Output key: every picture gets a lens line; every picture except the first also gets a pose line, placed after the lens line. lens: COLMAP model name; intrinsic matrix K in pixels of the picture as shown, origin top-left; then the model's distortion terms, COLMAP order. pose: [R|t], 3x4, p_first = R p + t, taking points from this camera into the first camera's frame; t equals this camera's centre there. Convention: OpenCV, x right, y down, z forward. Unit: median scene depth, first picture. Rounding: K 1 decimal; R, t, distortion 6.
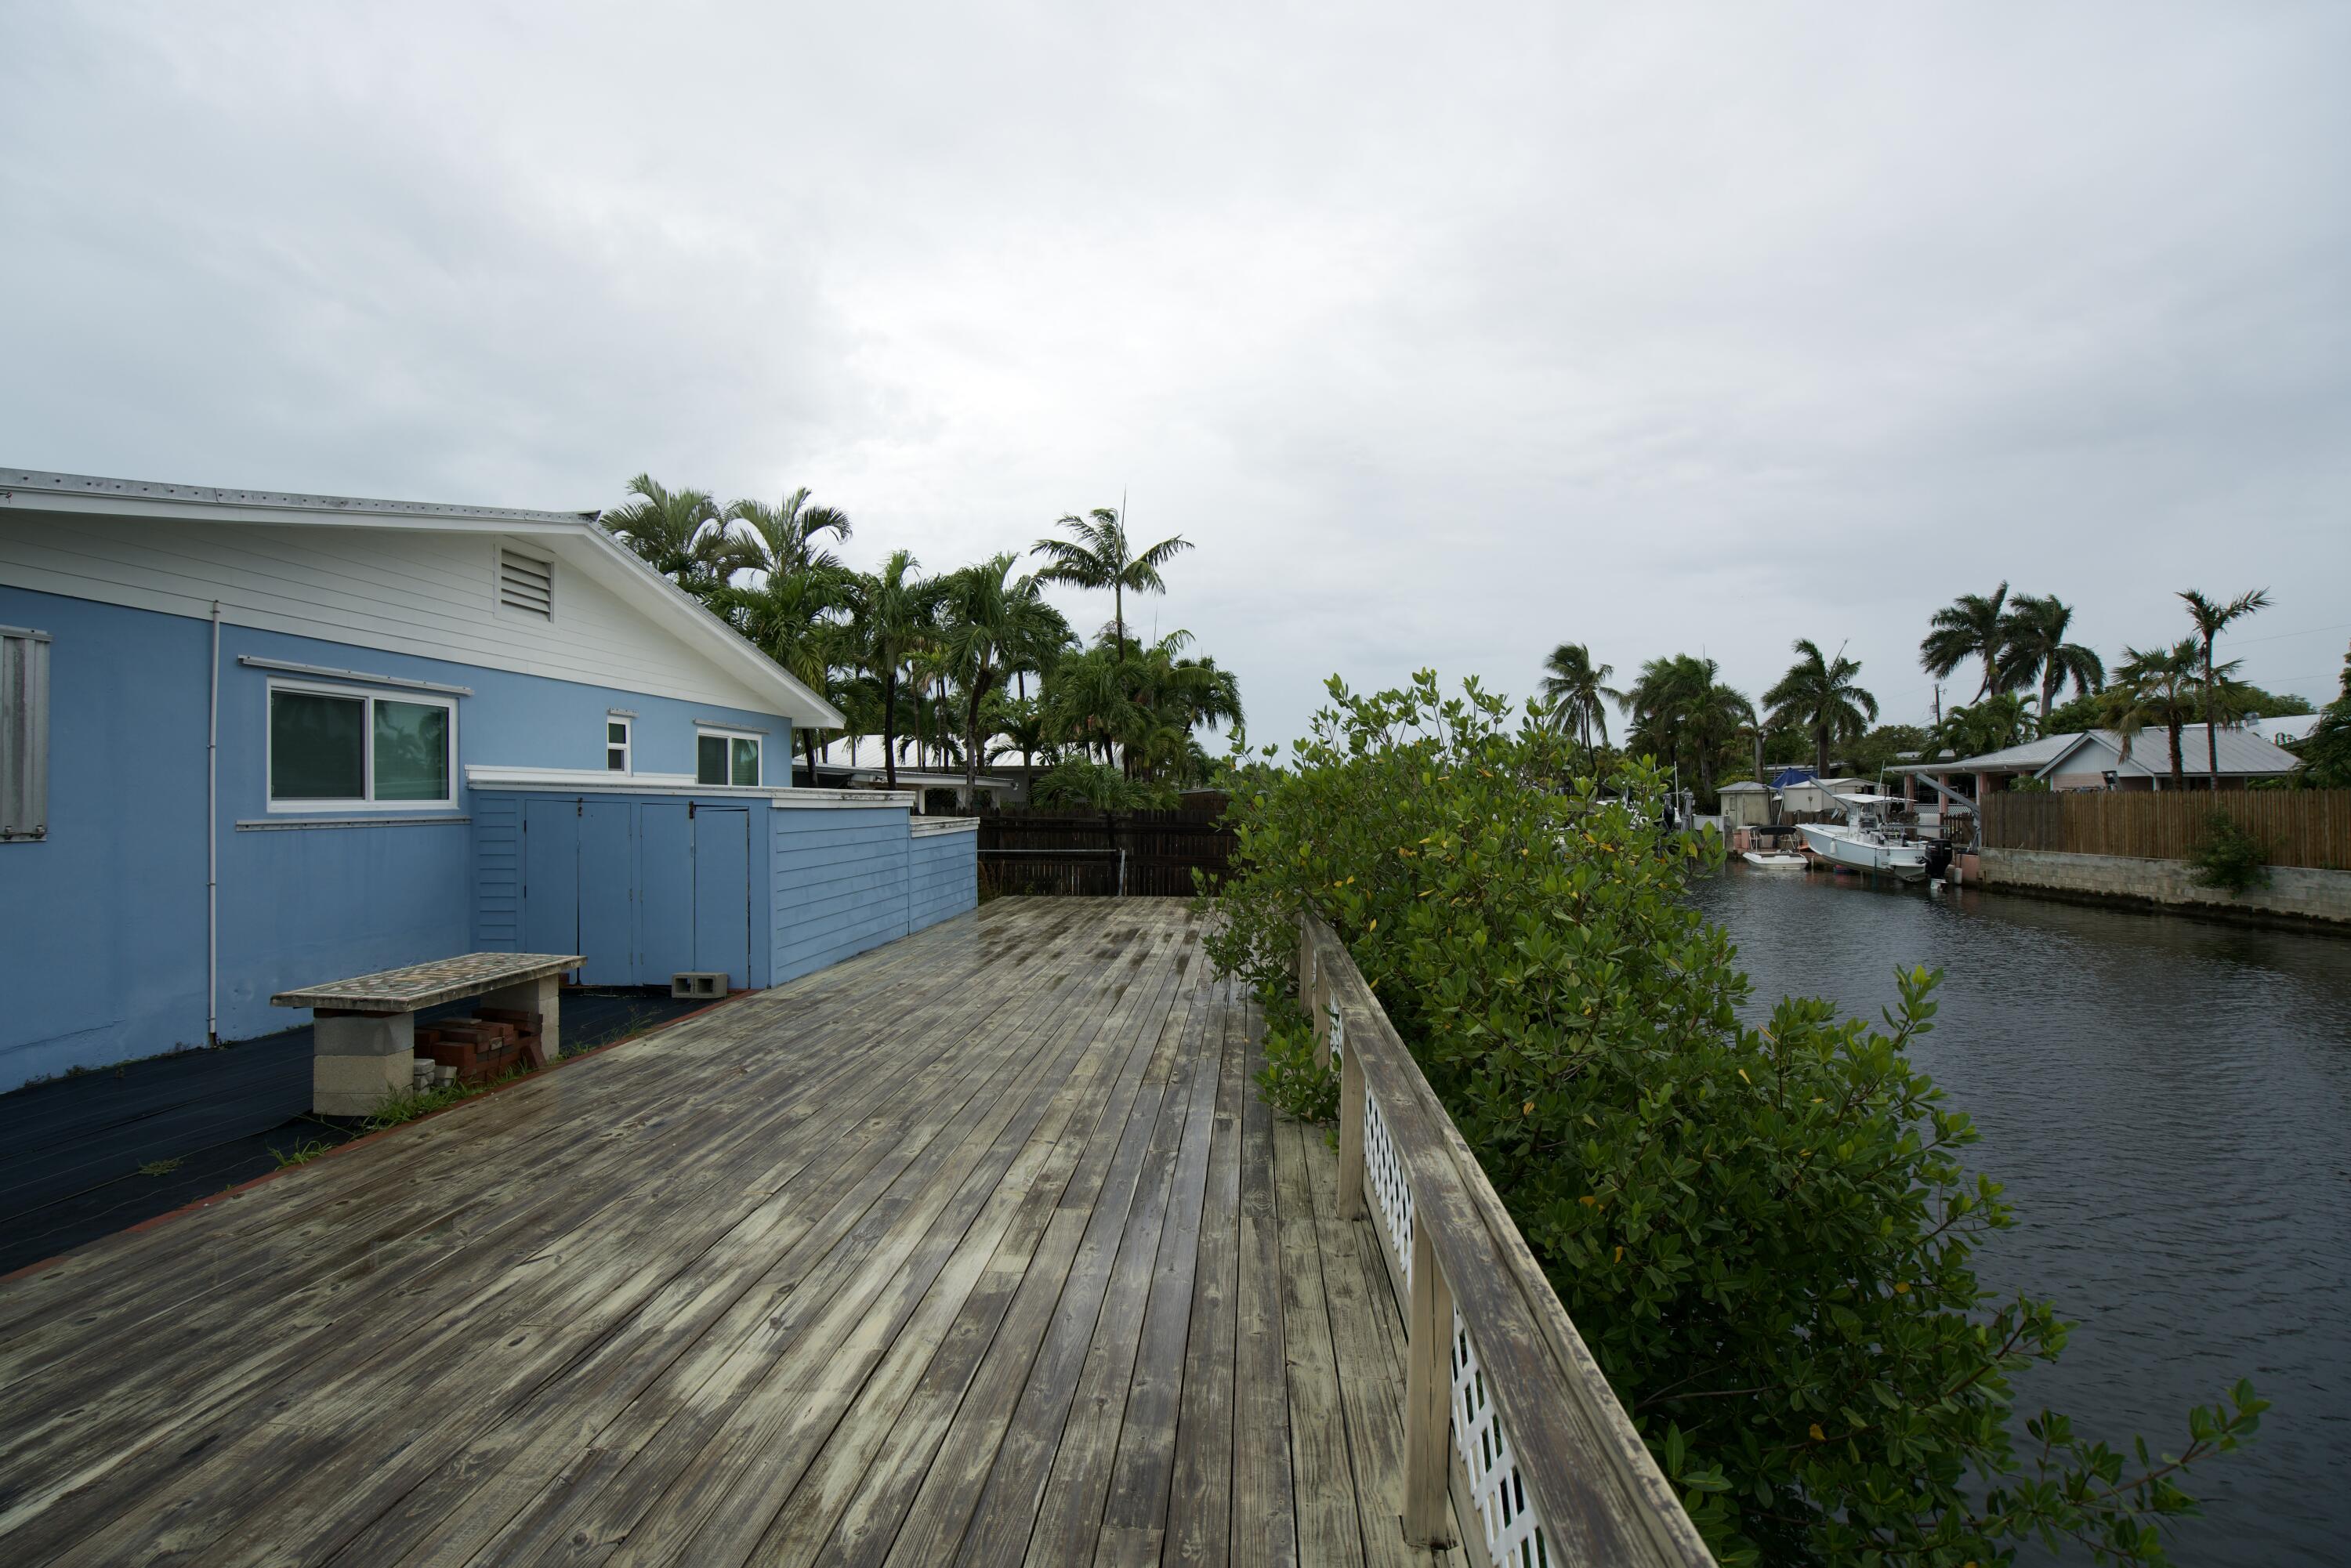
lens RADIAL K [[1082.7, 0, 1175.5], [0, 1082.7, 784.0], [0, 0, 1]] dist [-0.052824, 0.018661]
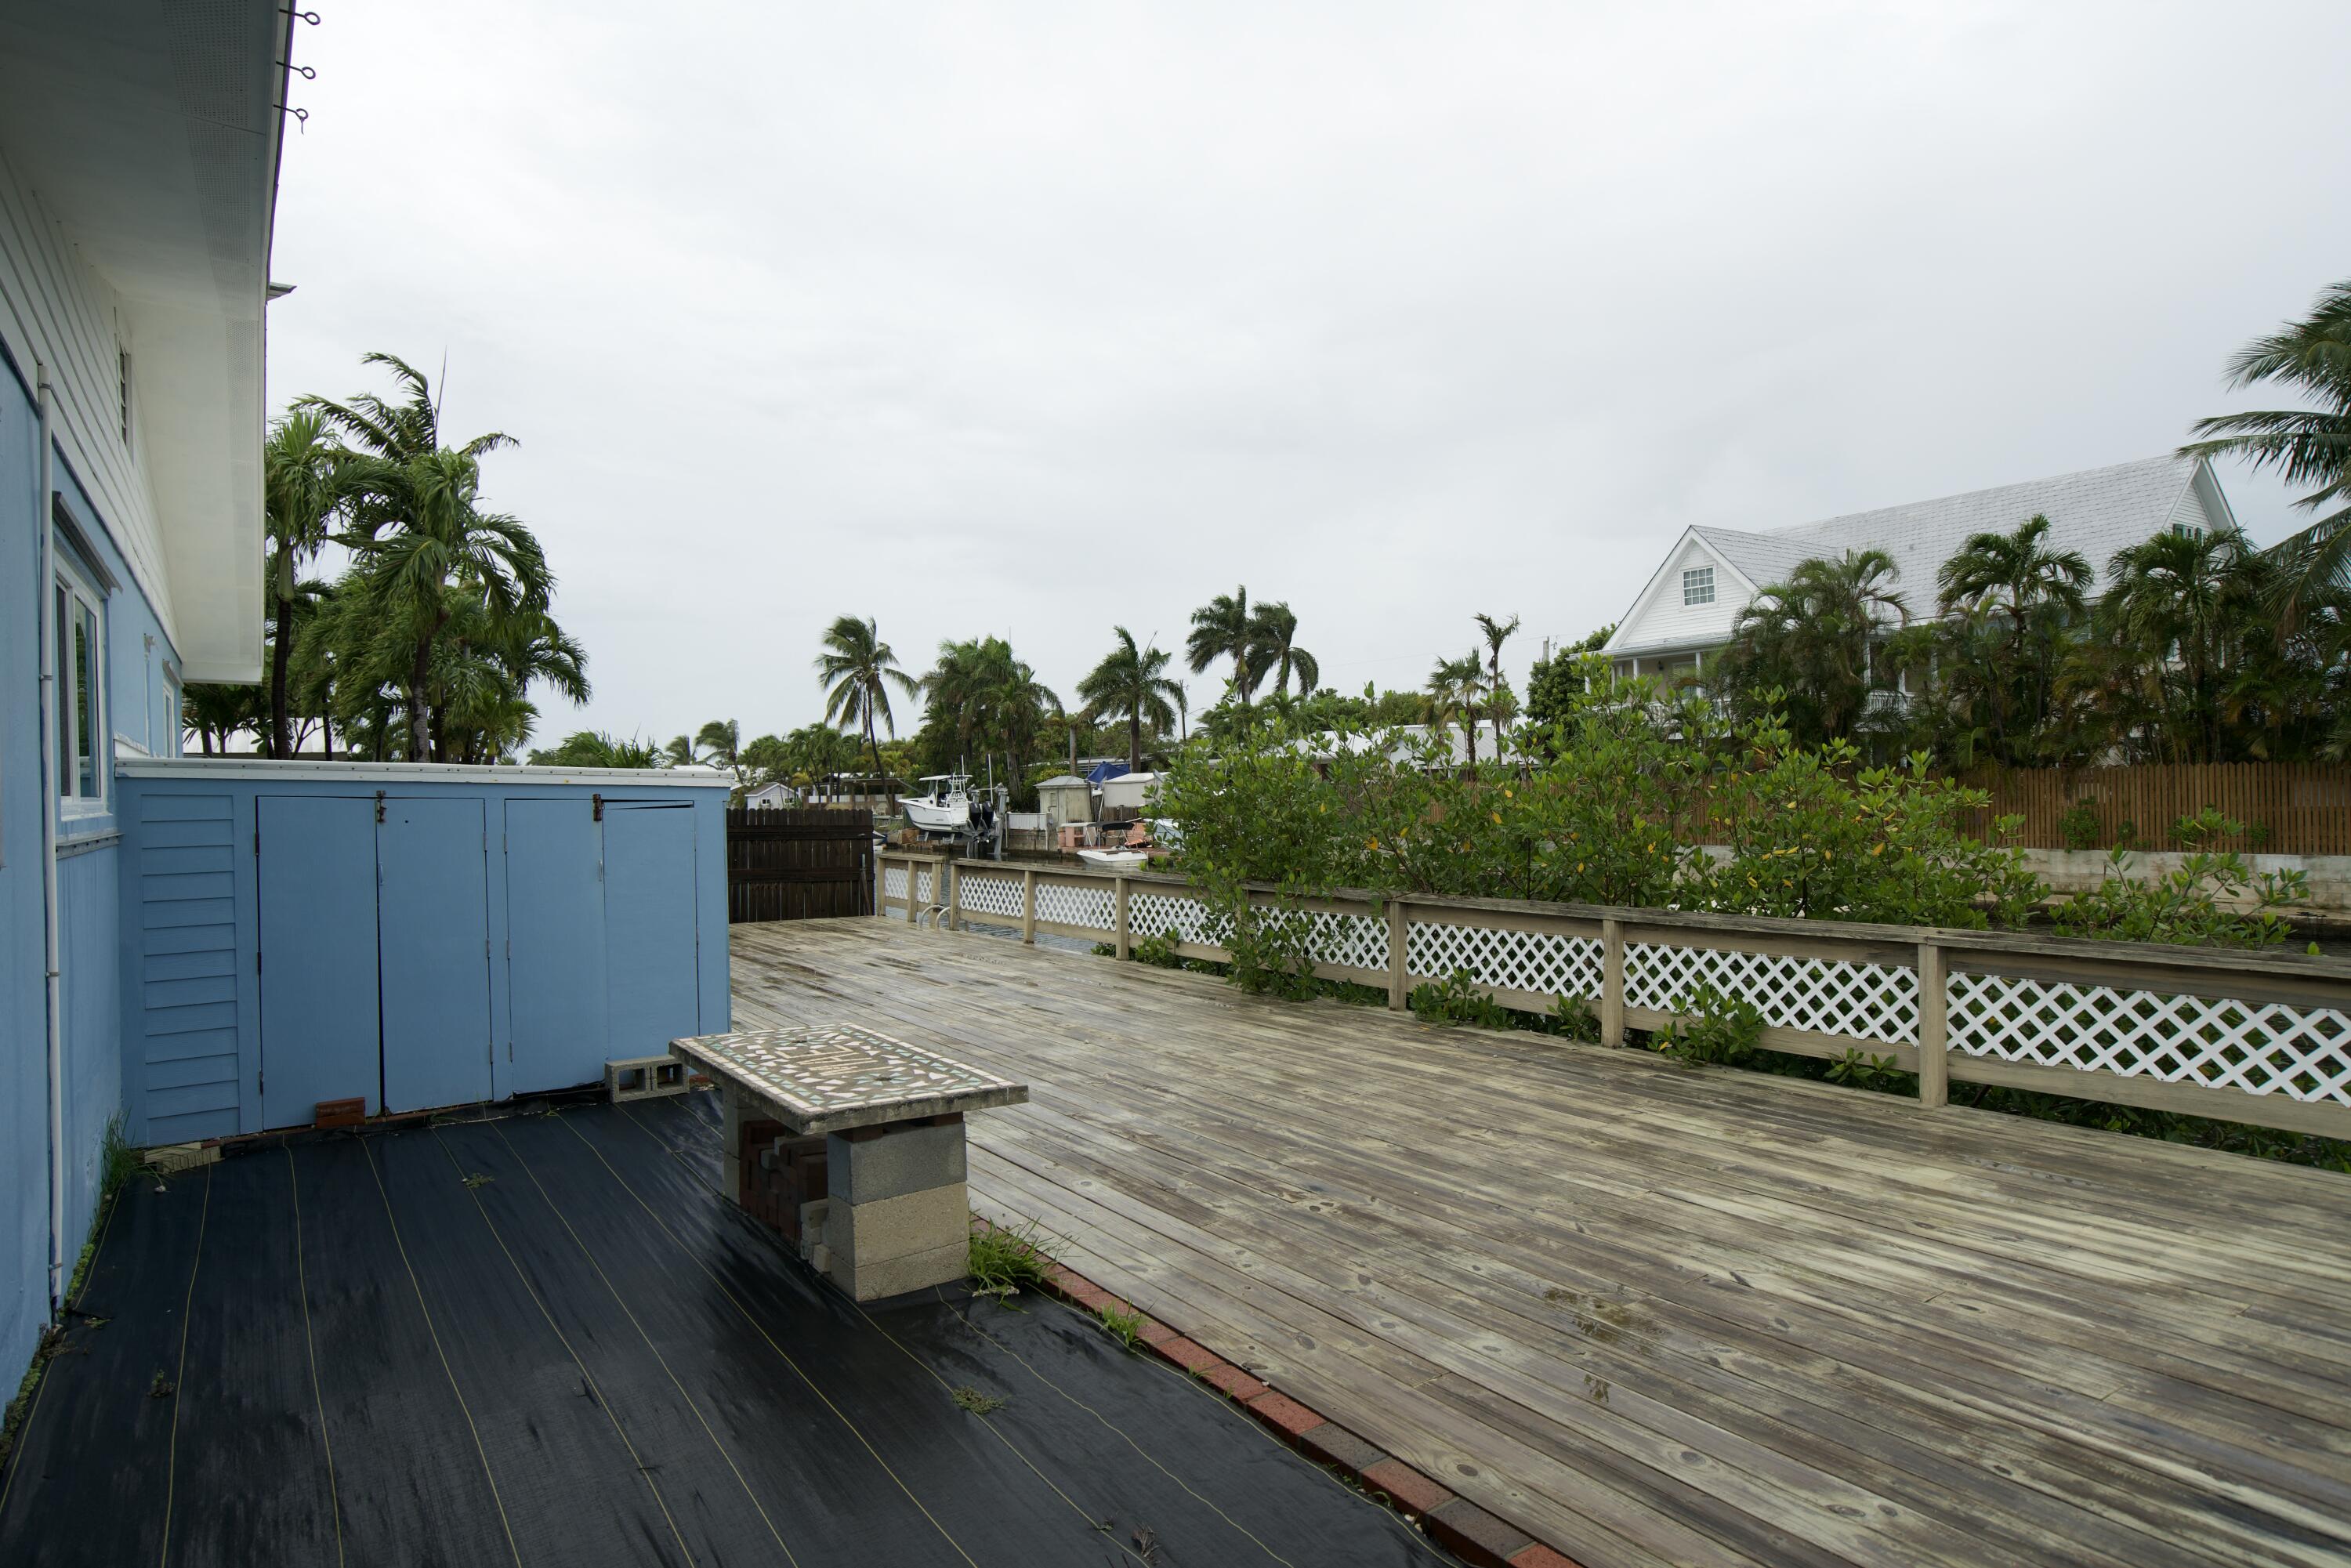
lens RADIAL K [[1326.0, 0, 1175.5], [0, 1326.0, 784.0], [0, 0, 1]] dist [-0.033662, 0.033146]
pose [[0.770112, -0.007704, 0.637862, -1.183167], [0.007480, 0.999967, 0.003047, 0.017684], [-0.637865, 0.002425, 0.770144, 0.313470]]
